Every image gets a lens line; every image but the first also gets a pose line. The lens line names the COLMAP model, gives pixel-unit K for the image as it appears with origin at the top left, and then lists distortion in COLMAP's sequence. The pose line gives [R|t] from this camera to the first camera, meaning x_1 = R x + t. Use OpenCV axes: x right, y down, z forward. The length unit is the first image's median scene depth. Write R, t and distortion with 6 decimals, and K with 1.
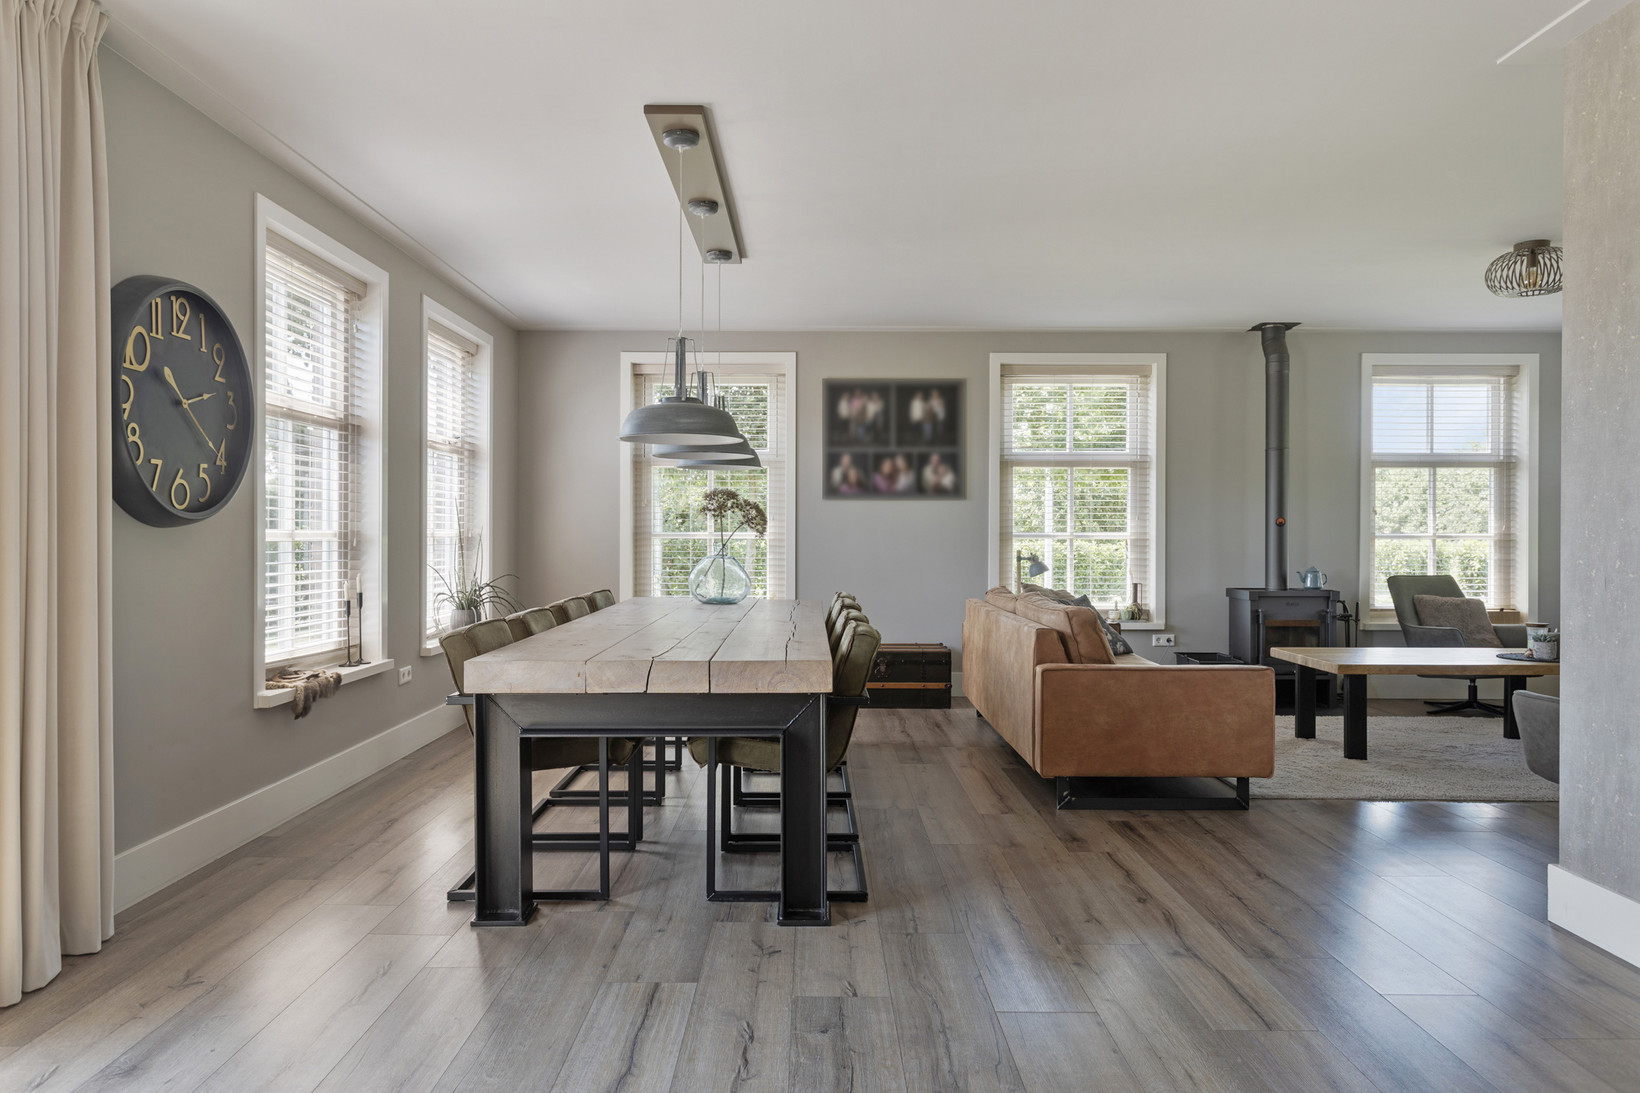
lens RADIAL K [[1060.9, 0, 803.1], [0, 1060.9, 534.9], [0, 0, 1]] dist [-0.002520, 0.009626]
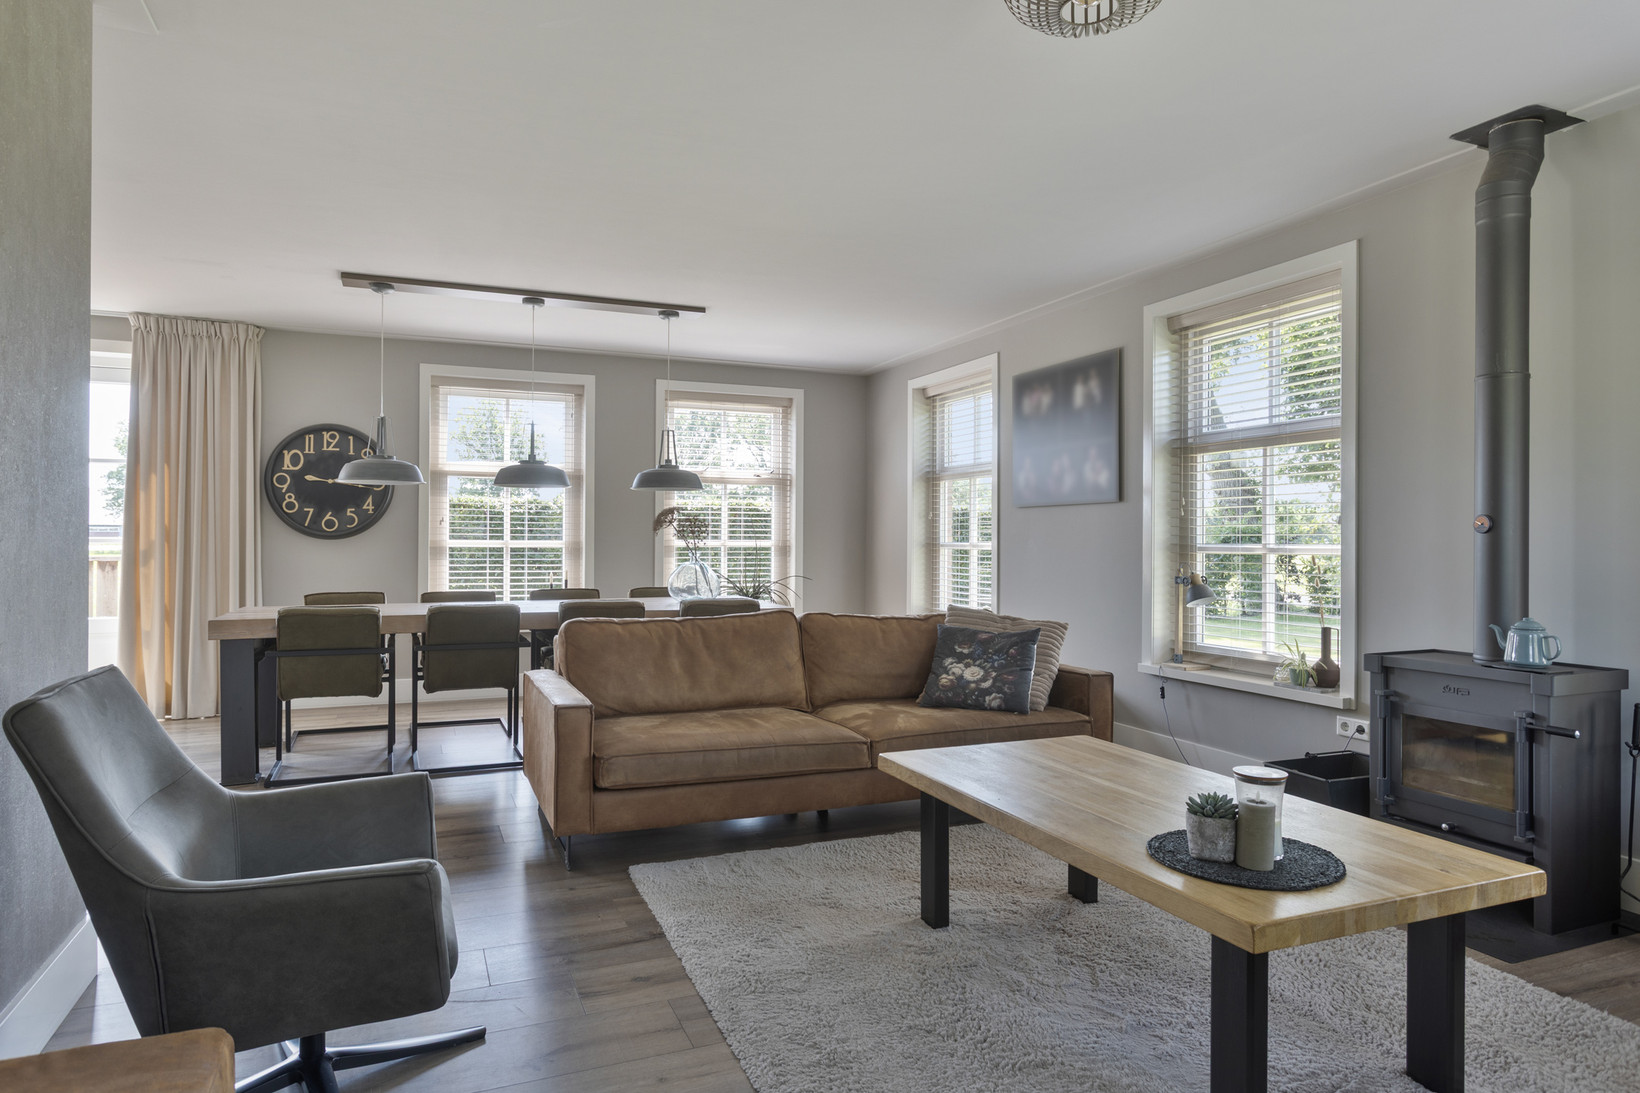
lens RADIAL K [[943.4, 0, 825.7], [0, 943.4, 546.2], [0, 0, 1]] dist [-0.003896, 0.005859]
pose [[0.405623, 0.006050, -0.914021, 0.754687], [-0.003824, 0.999981, 0.004921, -0.003571], [0.914033, 0.001499, 0.405638, 0.560954]]
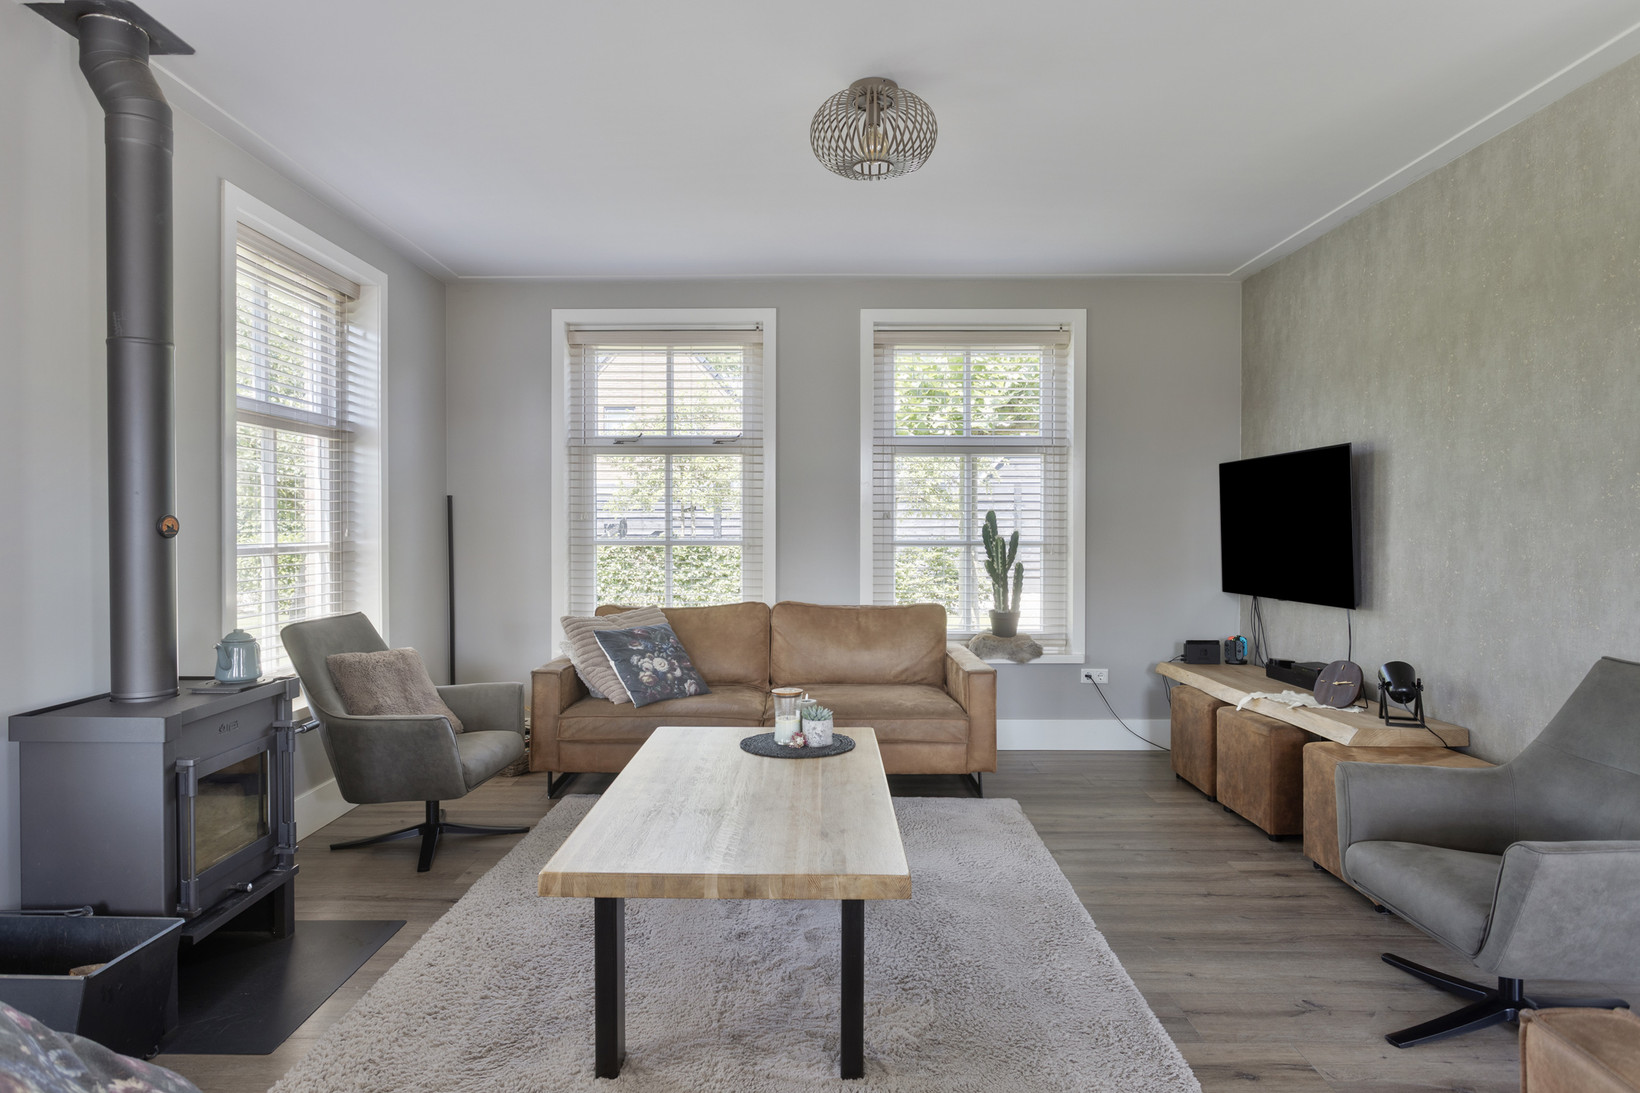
lens RADIAL K [[943.4, 0, 814.6], [0, 943.4, 534.3], [0, 0, 1]] dist [-0.003896, 0.005859]
pose [[-0.004498, -0.014769, 0.999881, 0.096663], [-0.000541, 0.999891, 0.014766, -0.015316], [-0.999990, -0.000474, -0.004506, 0.786568]]
